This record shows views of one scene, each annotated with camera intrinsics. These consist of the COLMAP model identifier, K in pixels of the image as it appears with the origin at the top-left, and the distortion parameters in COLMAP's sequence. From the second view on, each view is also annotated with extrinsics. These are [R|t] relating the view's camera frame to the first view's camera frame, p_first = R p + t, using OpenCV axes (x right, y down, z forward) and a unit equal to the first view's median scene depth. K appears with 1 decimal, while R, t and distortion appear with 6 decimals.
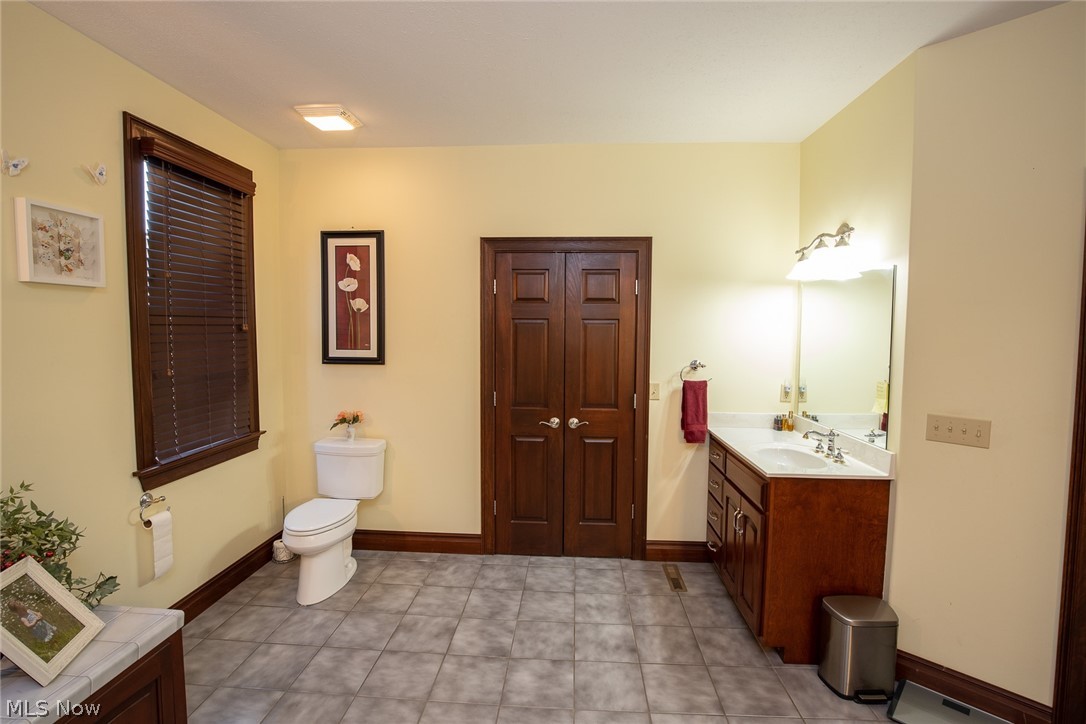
lens RADIAL K [[499.7, 0, 544.2], [0, 499.7, 359.9], [0, 0, 1]] dist [-0.025352, 0.000710]
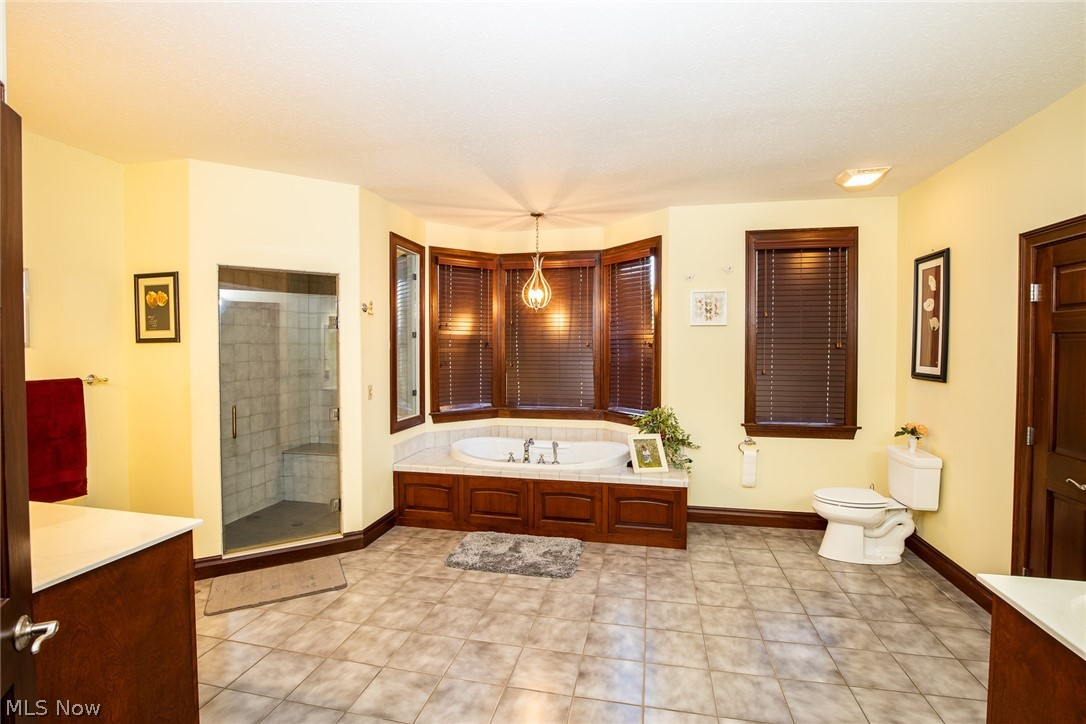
lens RADIAL K [[499.7, 0, 545.9], [0, 499.7, 359.5], [0, 0, 1]] dist [-0.025352, 0.000710]
pose [[-0.150199, 0.023211, -0.988383, 1.018825], [-0.066899, 0.997194, 0.033584, -0.021672], [0.986390, 0.071166, -0.148224, 0.481922]]
